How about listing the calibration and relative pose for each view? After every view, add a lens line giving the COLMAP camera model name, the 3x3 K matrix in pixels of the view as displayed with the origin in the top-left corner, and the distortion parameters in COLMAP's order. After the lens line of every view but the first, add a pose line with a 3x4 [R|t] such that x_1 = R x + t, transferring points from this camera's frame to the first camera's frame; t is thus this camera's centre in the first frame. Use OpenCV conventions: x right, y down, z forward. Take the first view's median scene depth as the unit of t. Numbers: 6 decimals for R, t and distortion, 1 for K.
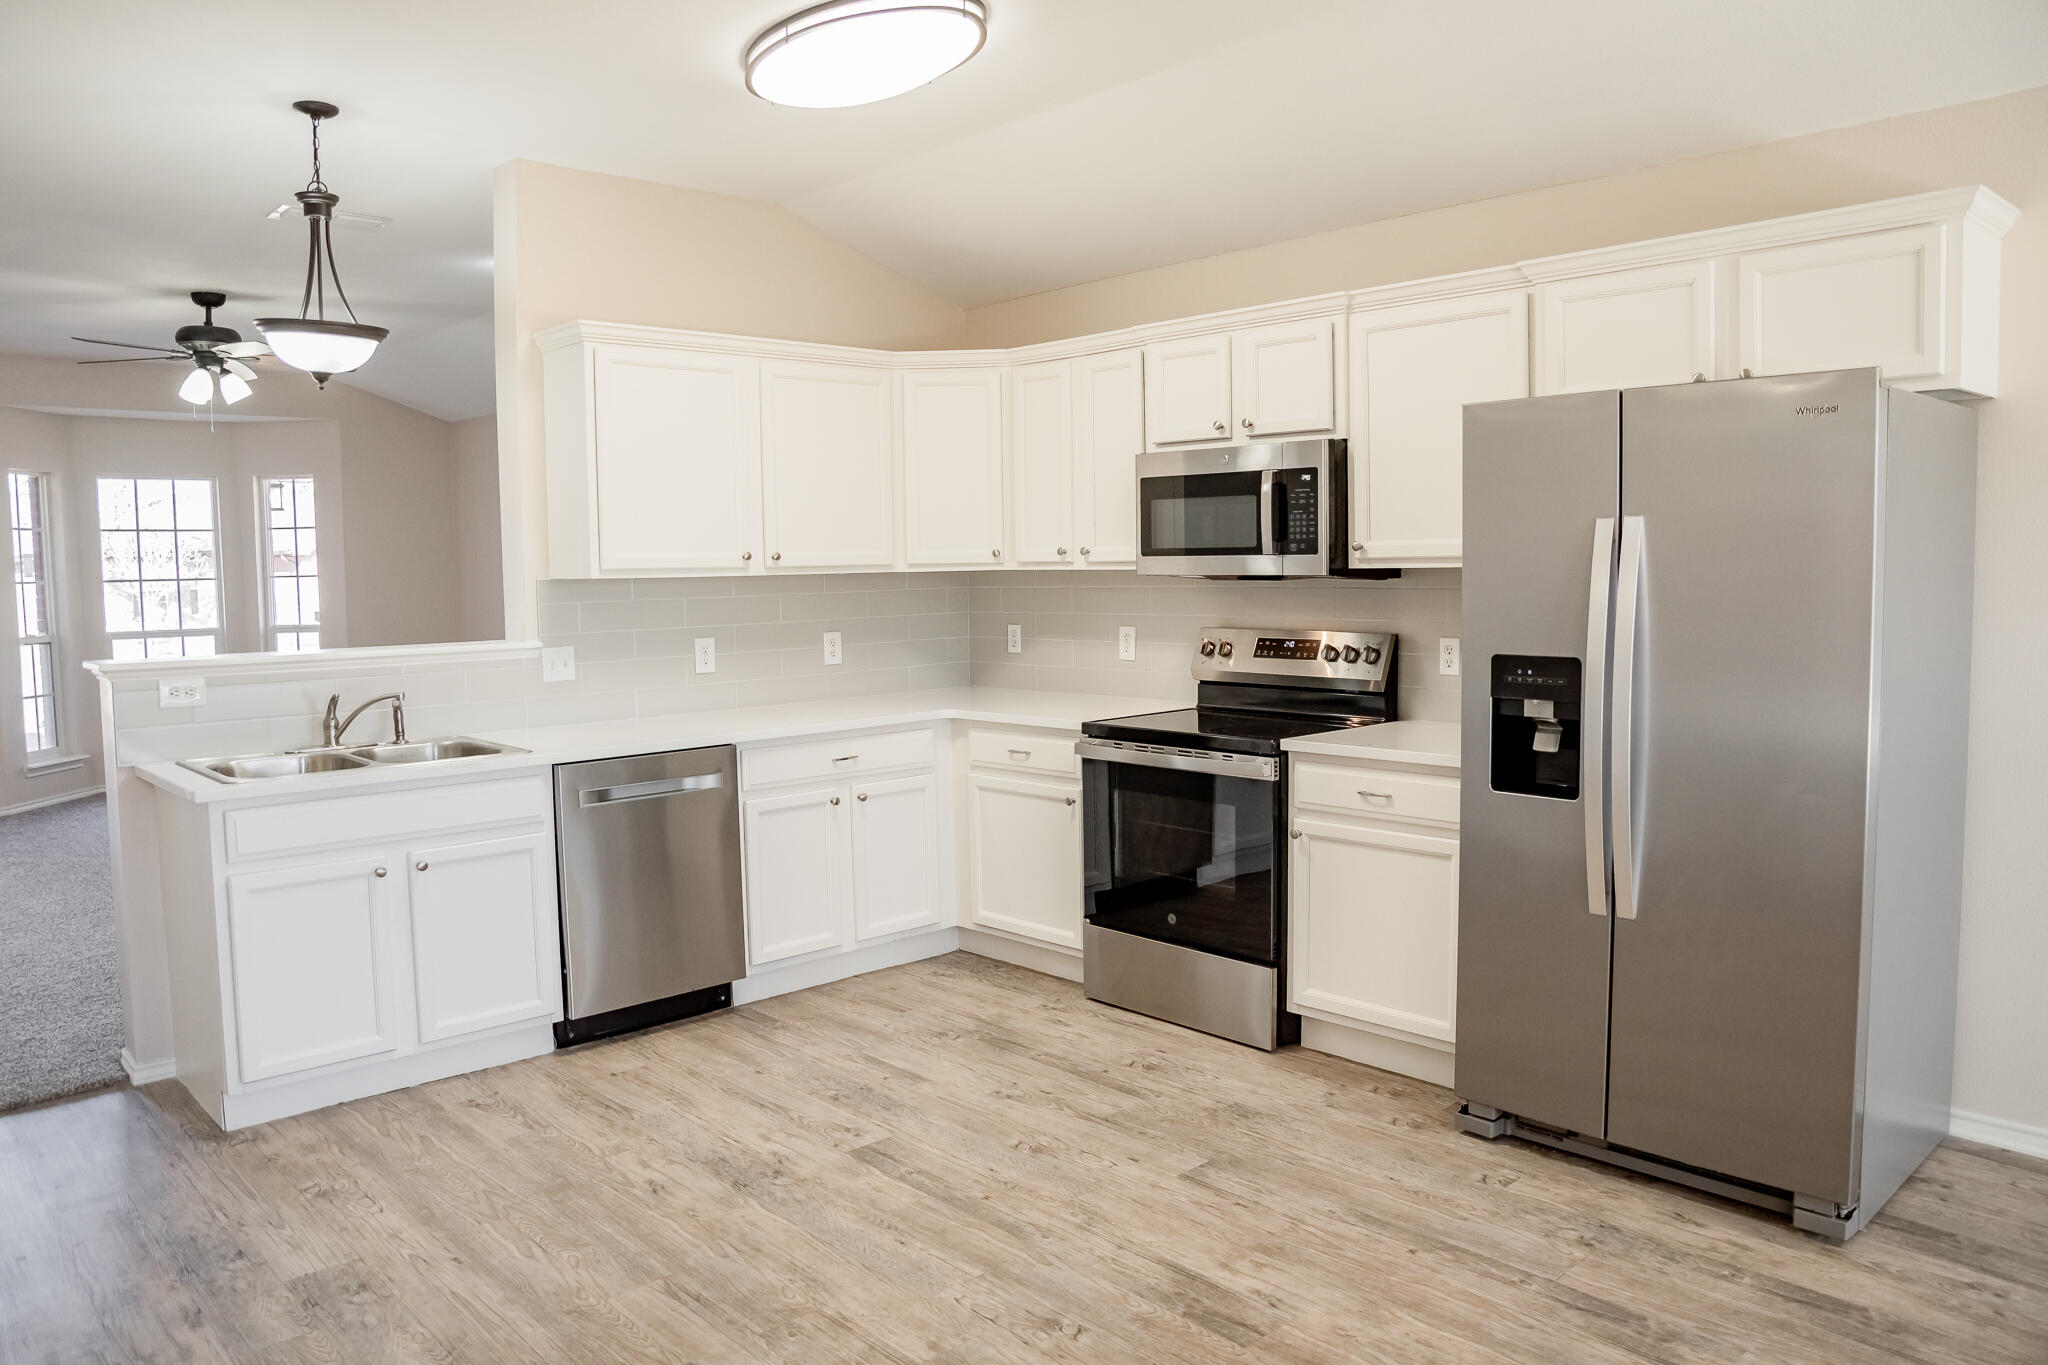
lens RADIAL K [[1416.1, 0, 1023.6], [0, 1416.1, 670.3], [0, 0, 1]] dist [-0.111922, 0.066881]
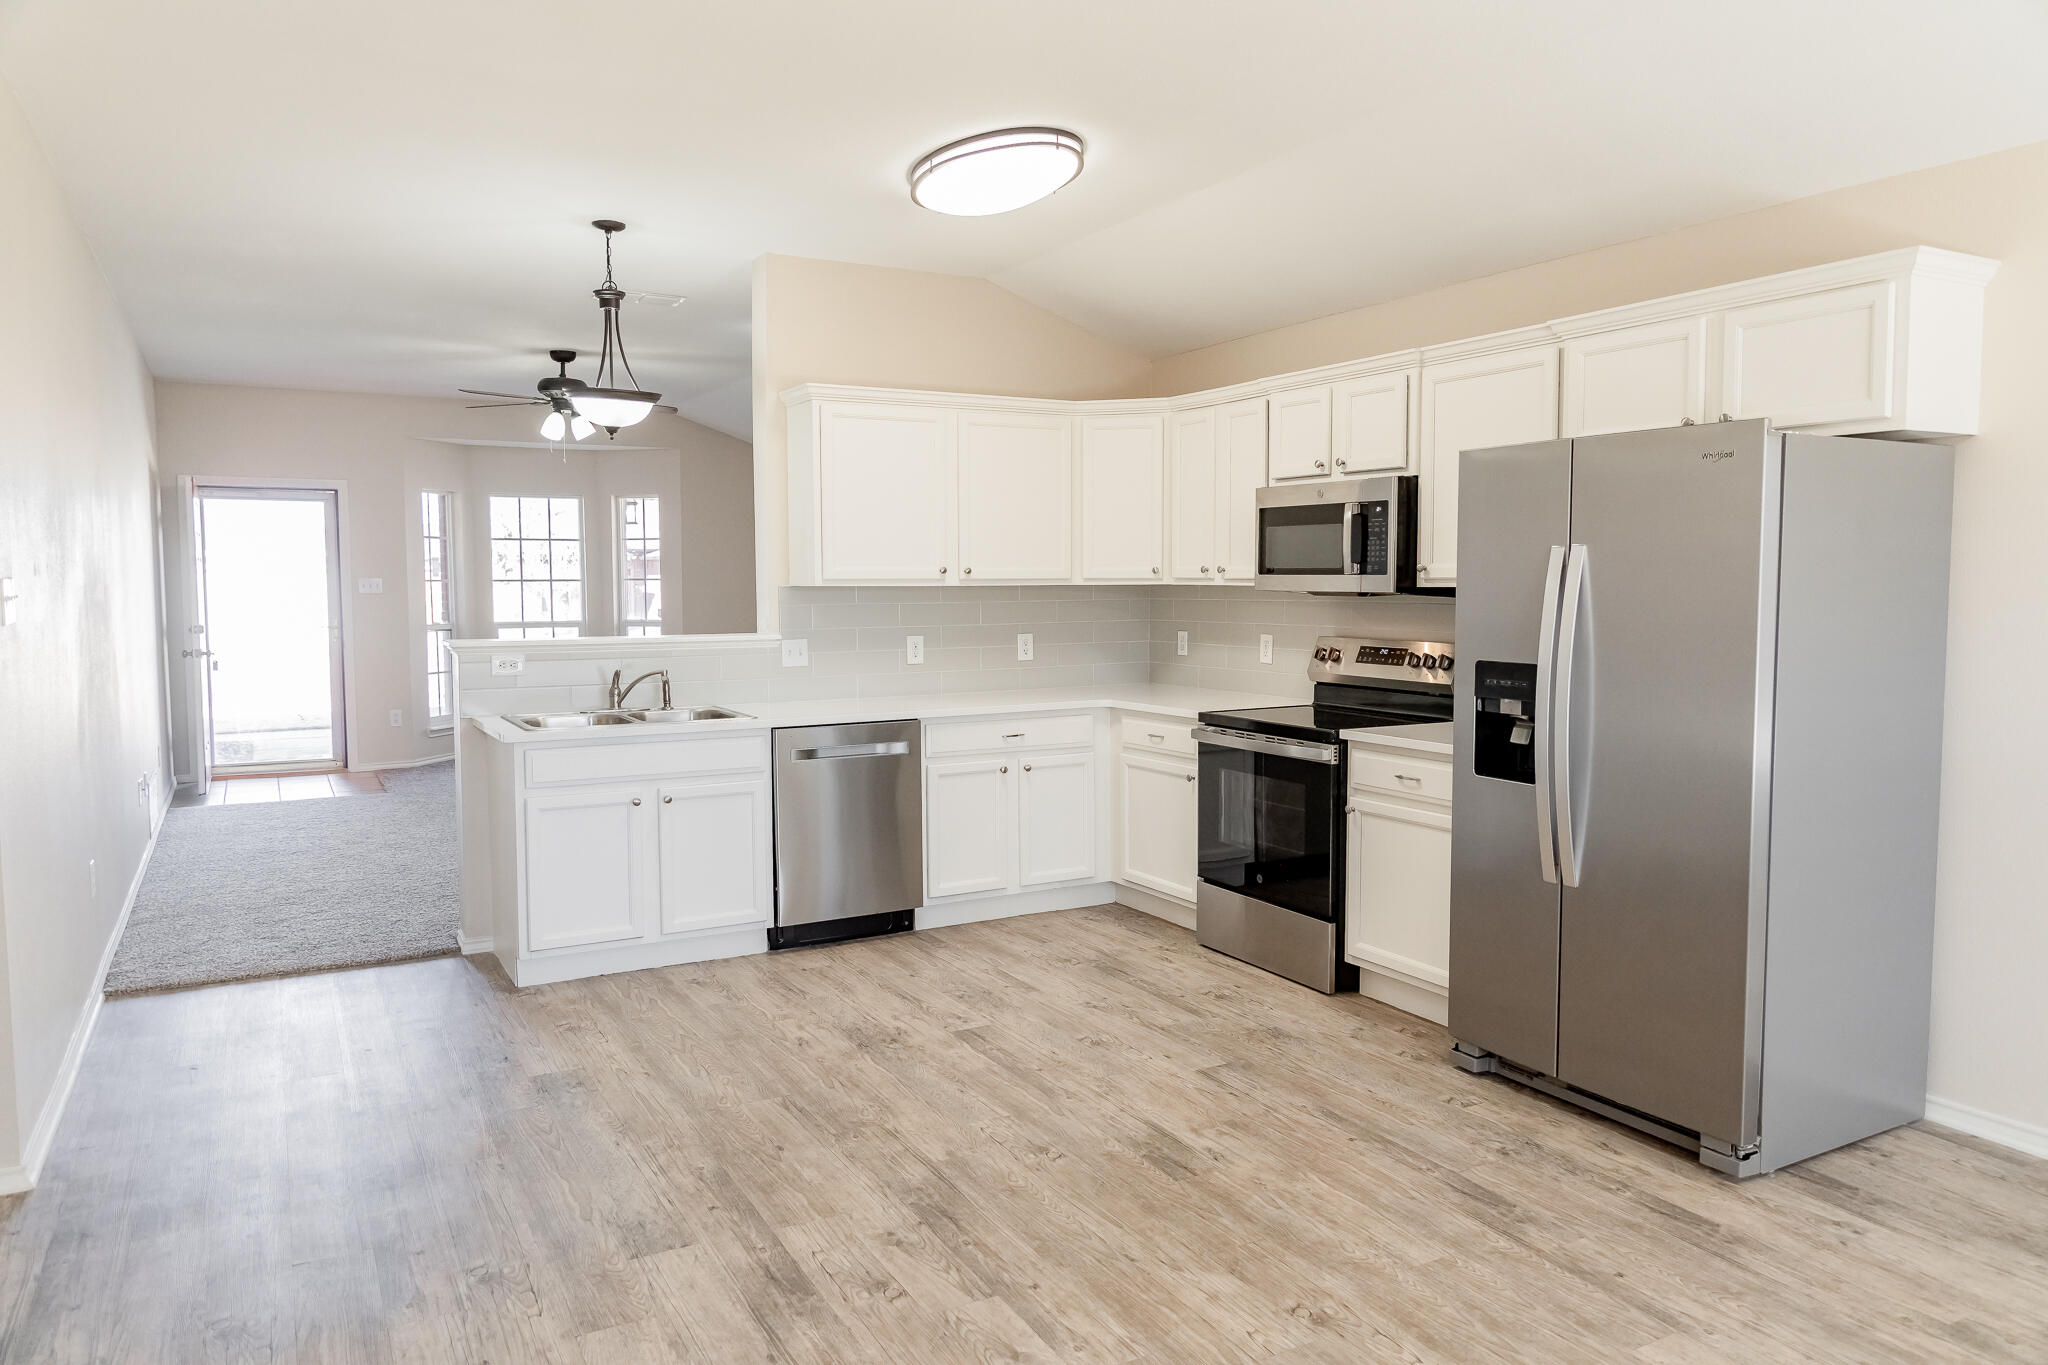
lens RADIAL K [[1362.4, 0, 1030.3], [0, 1362.4, 675.4], [0, 0, 1]] dist [0.005412, -0.001563]
pose [[0.971598, 0.029352, -0.234811, 0.190392], [-0.029916, 0.999552, 0.001160, 0.009278], [0.234740, 0.005898, 0.972040, -0.174795]]
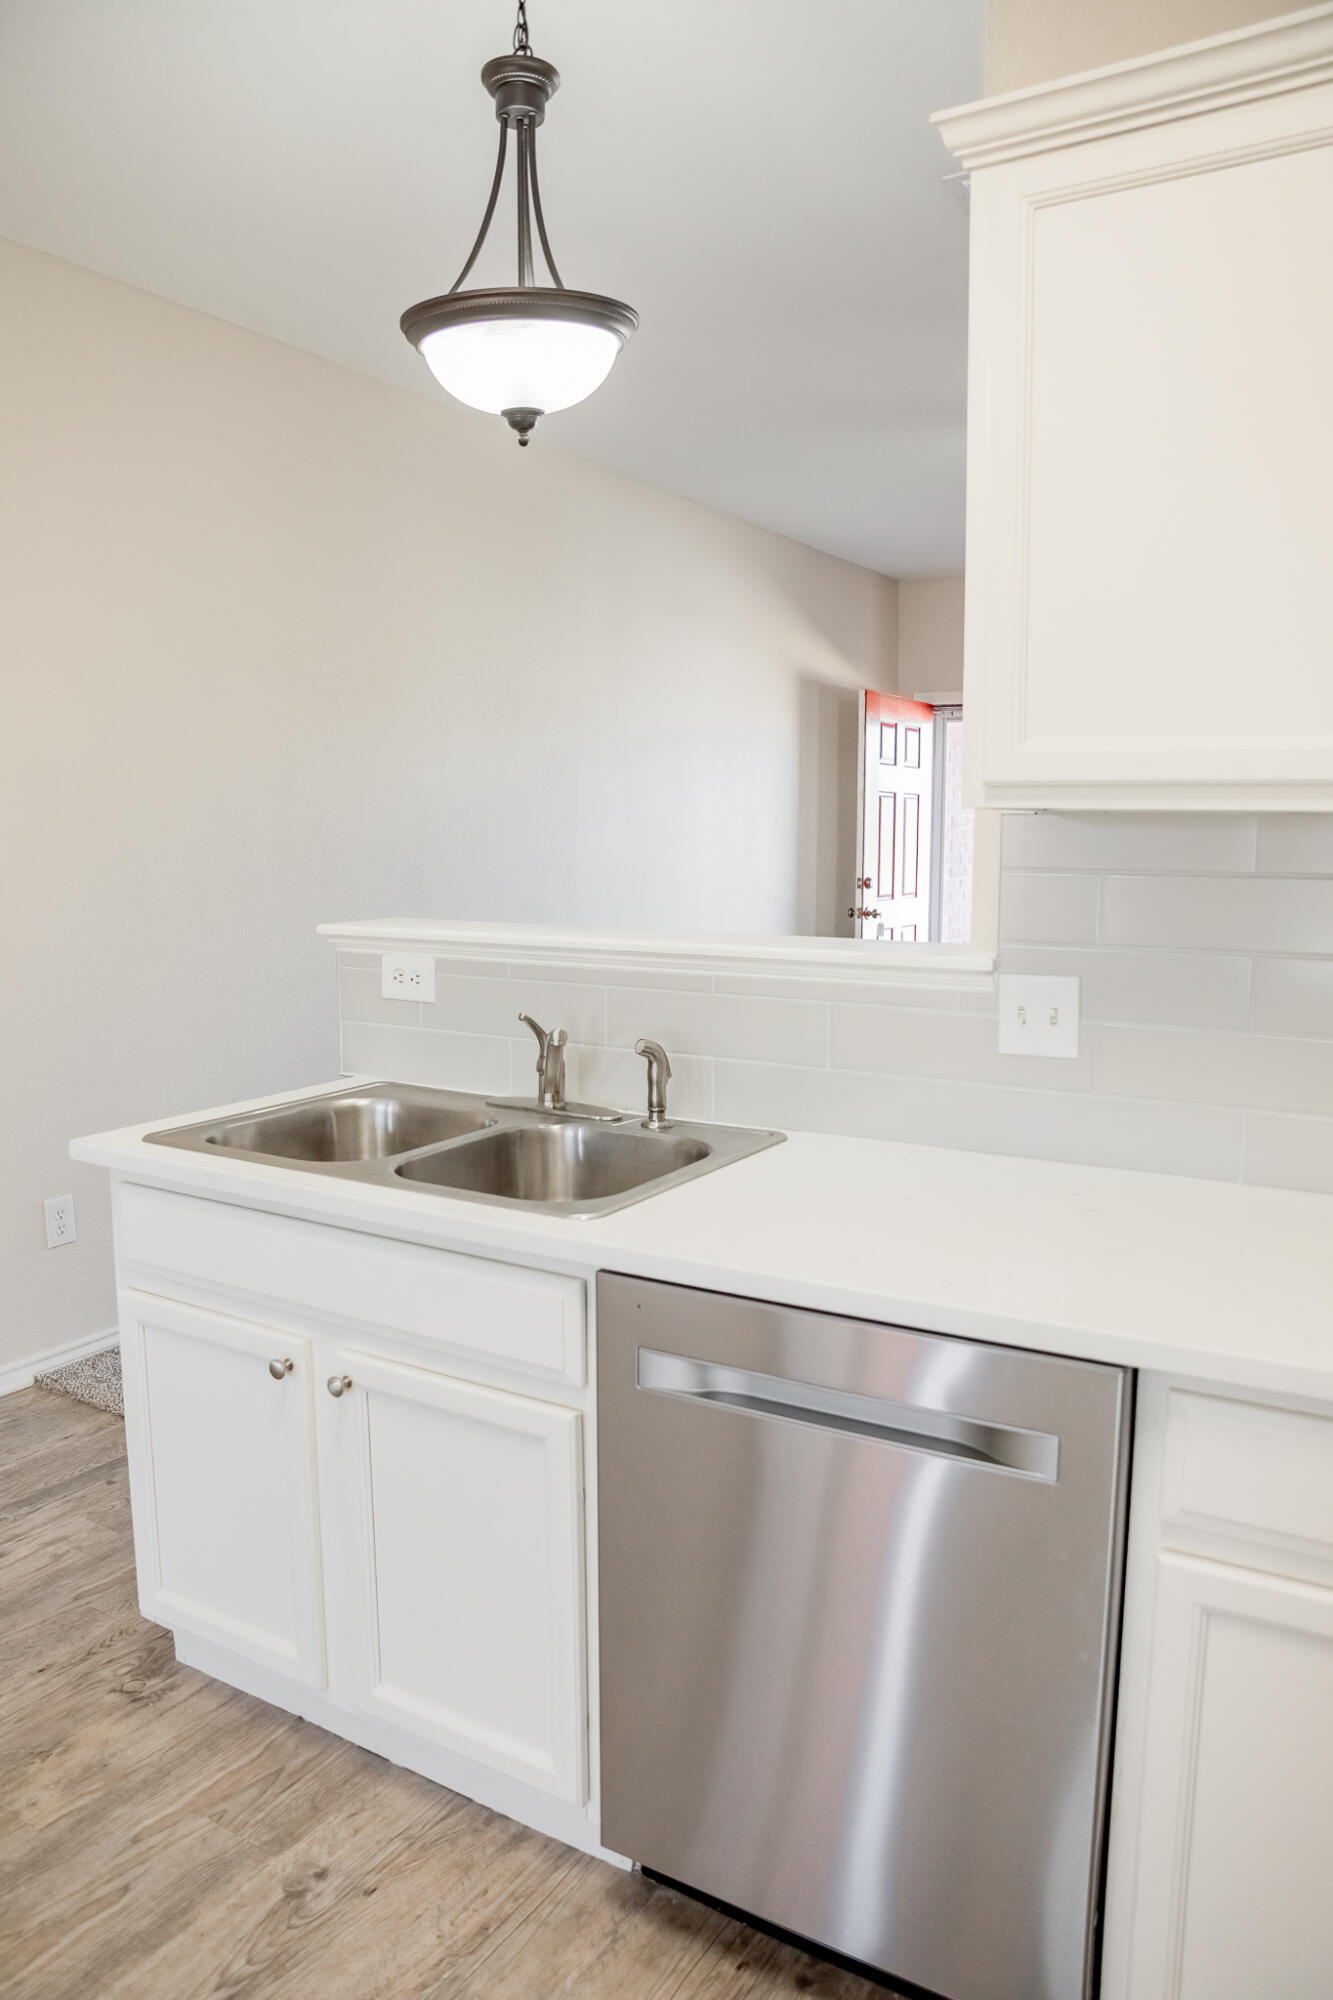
lens RADIAL K [[1407.3, 0, 672.1], [0, 1407.3, 1011.0], [0, 0, 1]] dist [-0.112957, 0.067652]
pose [[0.261637, 0.137179, -0.955368, 0.044863], [-0.080810, 0.989486, 0.119947, -0.053867], [0.961778, 0.045820, 0.269971, 0.890291]]
